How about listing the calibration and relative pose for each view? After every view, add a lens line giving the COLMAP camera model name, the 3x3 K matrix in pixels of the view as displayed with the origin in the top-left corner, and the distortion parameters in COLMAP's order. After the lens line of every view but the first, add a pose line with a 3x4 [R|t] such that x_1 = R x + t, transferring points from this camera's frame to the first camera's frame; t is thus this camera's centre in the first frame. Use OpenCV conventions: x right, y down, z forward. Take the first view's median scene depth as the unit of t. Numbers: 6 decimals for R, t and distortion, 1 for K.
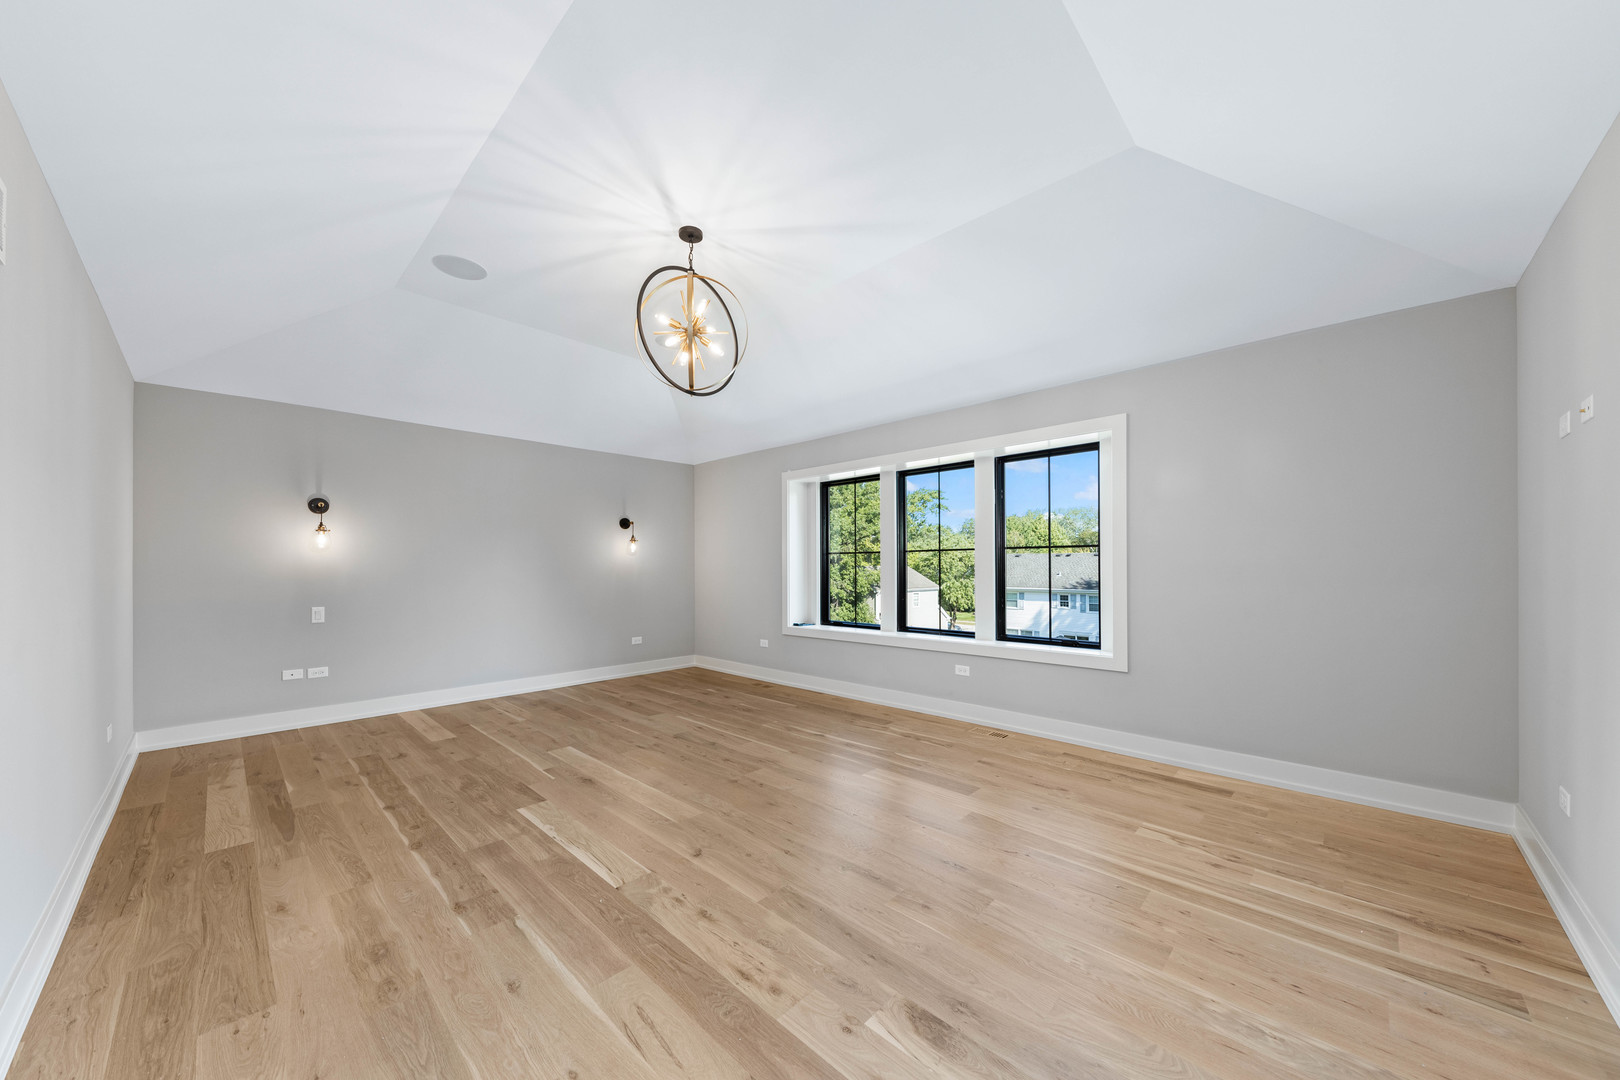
lens RADIAL K [[564.1, 0, 797.0], [0, 564.1, 555.0], [0, 0, 1]] dist [0.010065, -0.000063]
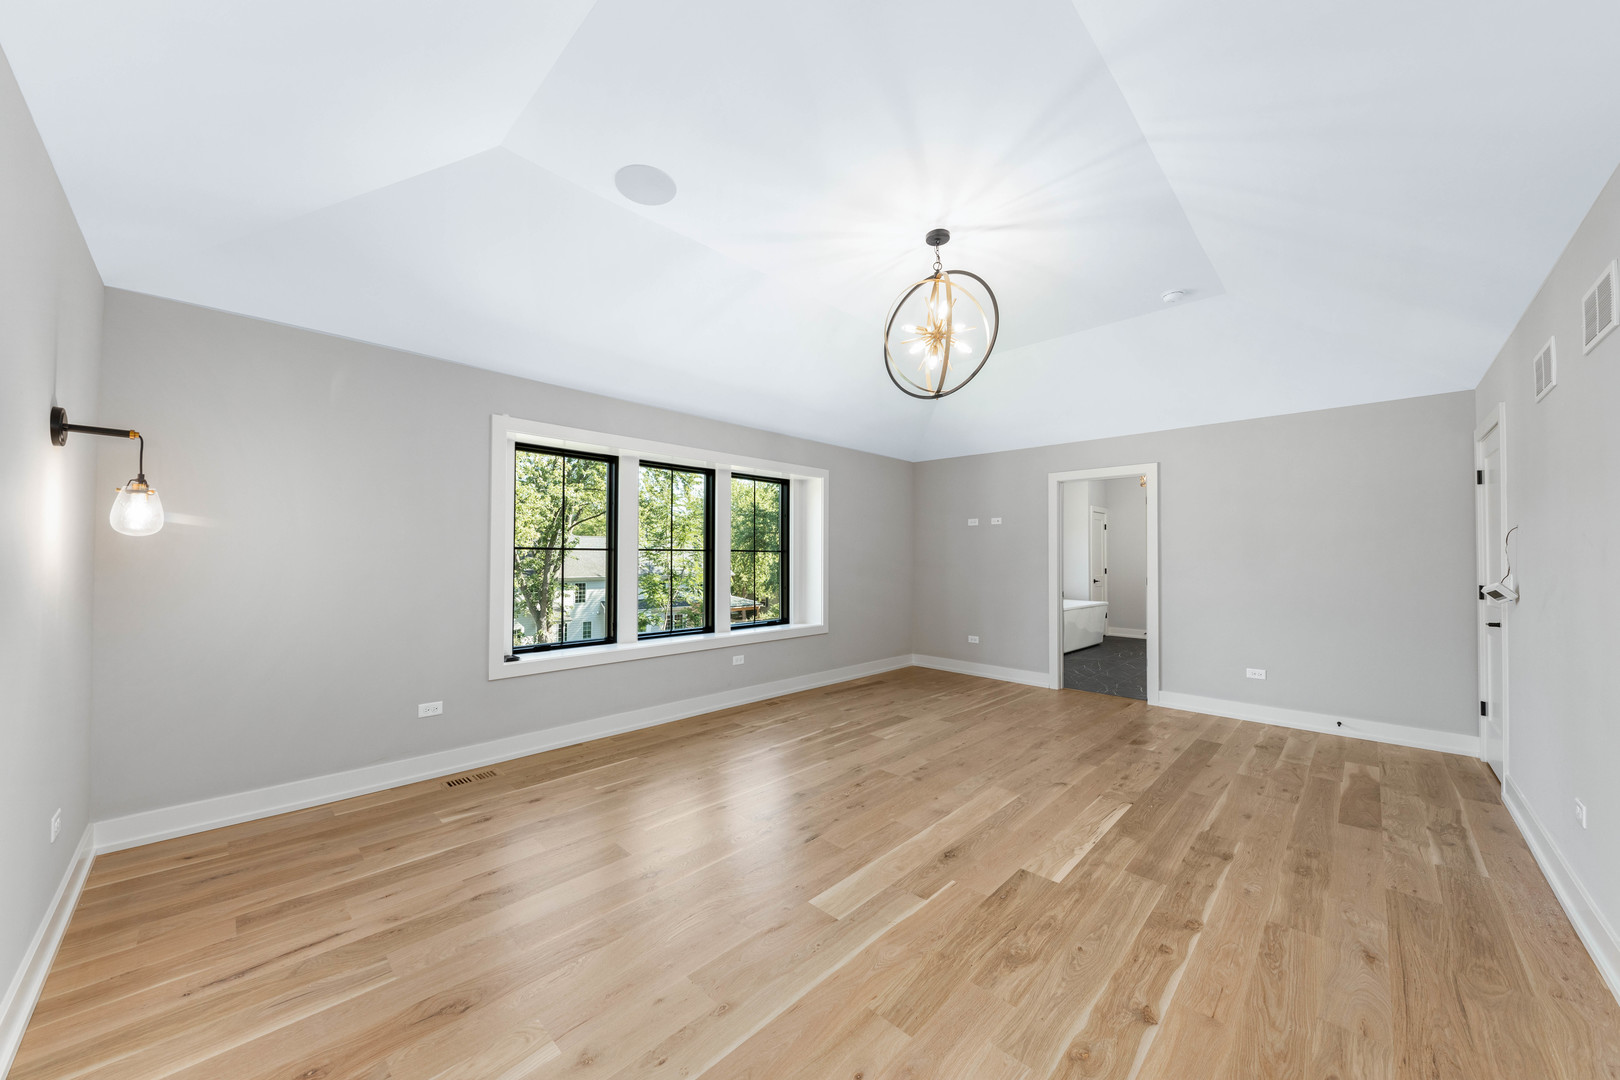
lens RADIAL K [[572.6, 0, 799.2], [0, 572.6, 551.2], [0, 0, 1]] dist [0.000396, -0.000295]
pose [[0.008021, 0.013323, 0.999879, -1.307168], [-0.023499, 0.999638, -0.013131, 0.003896], [-0.999692, -0.023391, 0.008331, 1.367998]]
